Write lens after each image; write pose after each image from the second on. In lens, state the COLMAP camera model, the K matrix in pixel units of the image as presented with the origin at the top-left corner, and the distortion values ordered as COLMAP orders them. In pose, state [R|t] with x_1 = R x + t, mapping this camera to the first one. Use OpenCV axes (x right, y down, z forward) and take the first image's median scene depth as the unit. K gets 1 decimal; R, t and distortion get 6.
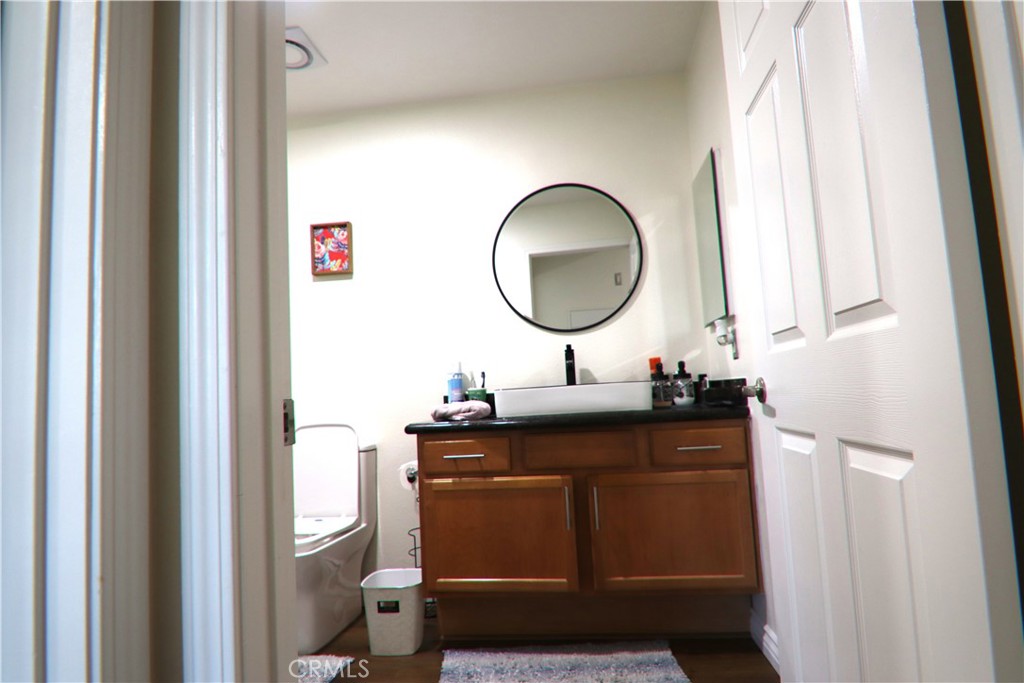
lens RADIAL K [[564.1, 0, 515.9], [0, 564.1, 345.5], [0, 0, 1]] dist [-0.001924, -0.012207]
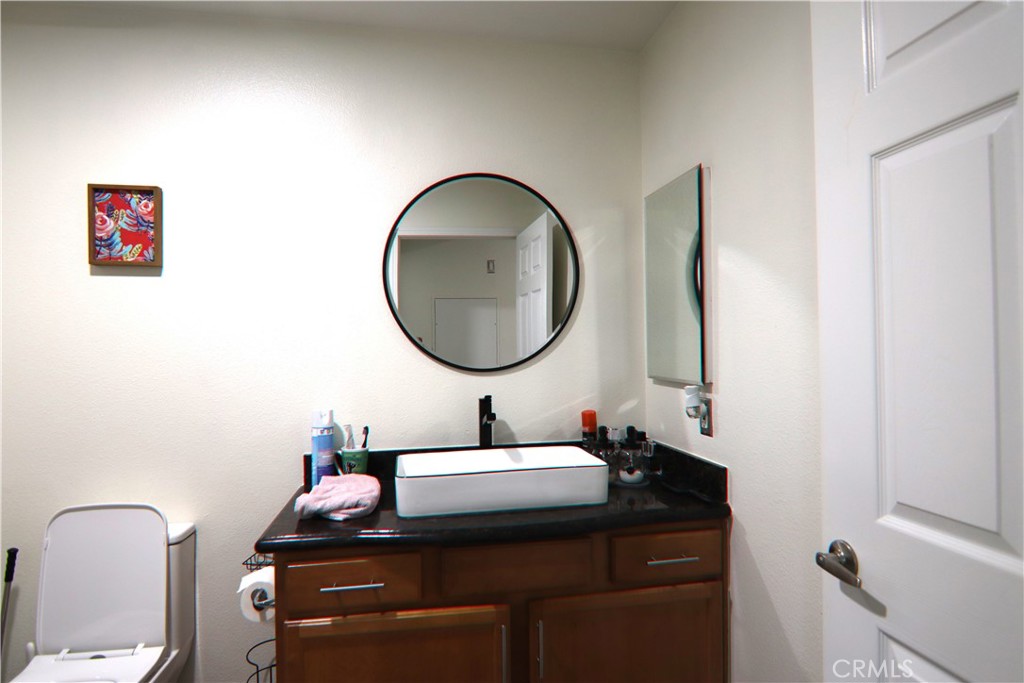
lens RADIAL K [[564.1, 0, 515.9], [0, 564.1, 345.5], [0, 0, 1]] dist [-0.001924, -0.012207]
pose [[0.953058, 0.042166, 0.299838, -0.095605], [-0.064061, 0.995920, 0.063565, -0.113473], [-0.295934, -0.079789, 0.951870, 0.265792]]
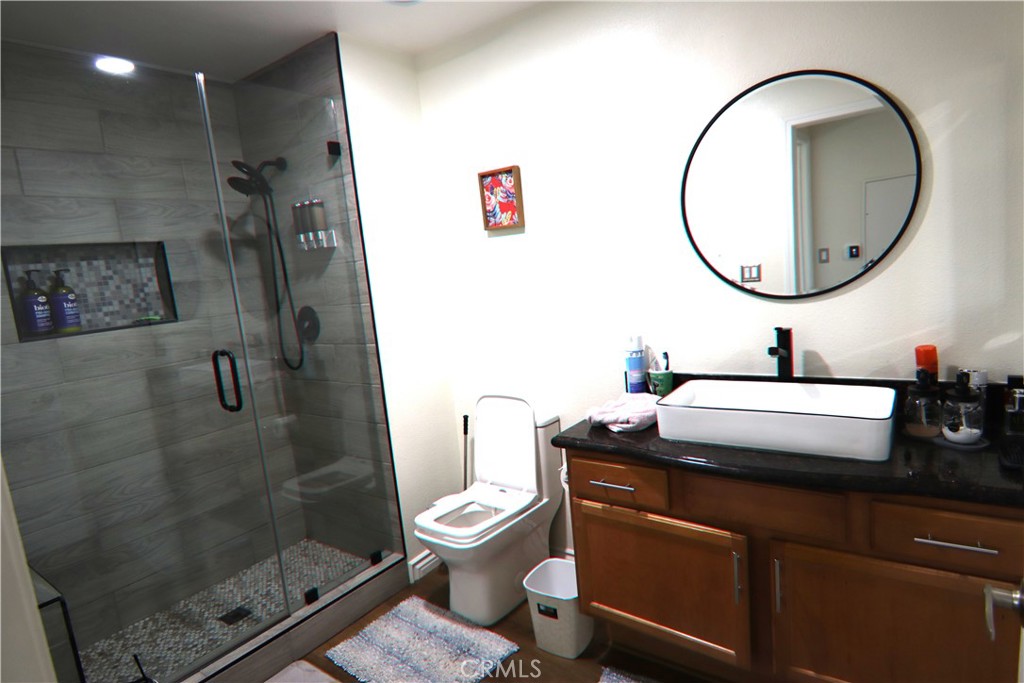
lens RADIAL K [[564.1, 0, 515.9], [0, 564.1, 345.5], [0, 0, 1]] dist [-0.001924, -0.012207]
pose [[0.870321, 0.039435, -0.490904, 0.149169], [0.095057, 0.964594, 0.246013, -0.179151], [0.483224, -0.260774, 0.835758, 0.226722]]
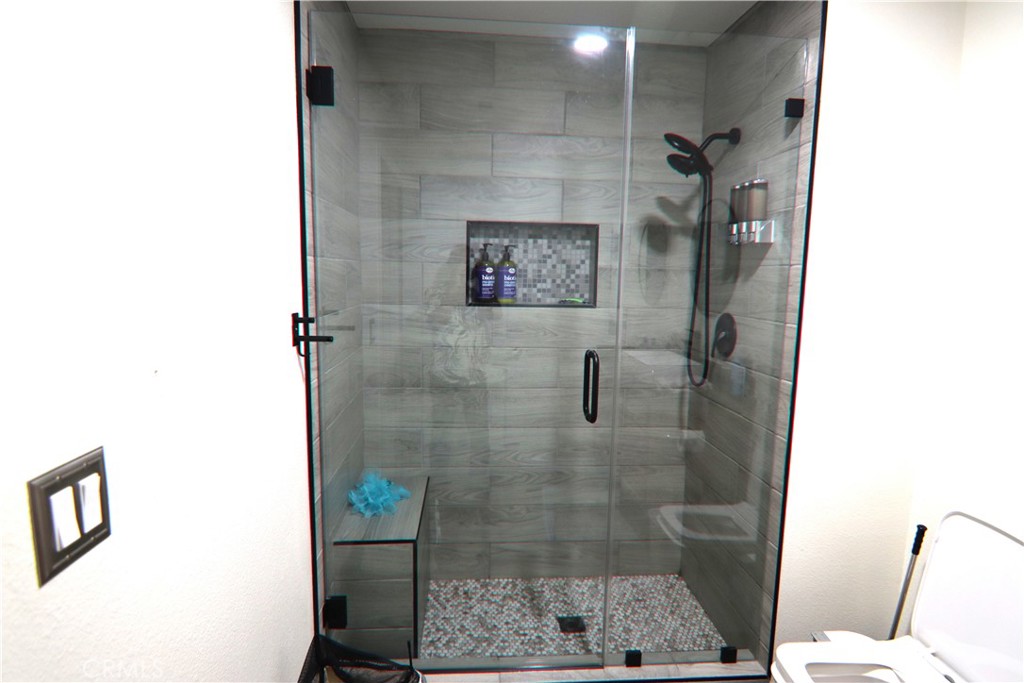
lens RADIAL K [[564.1, 0, 515.9], [0, 564.1, 345.5], [0, 0, 1]] dist [-0.001924, -0.012207]
pose [[0.196857, 0.180854, -0.963607, 0.055613], [0.058889, 0.978884, 0.195751, -0.165907], [0.978662, -0.095281, 0.182050, 0.463920]]
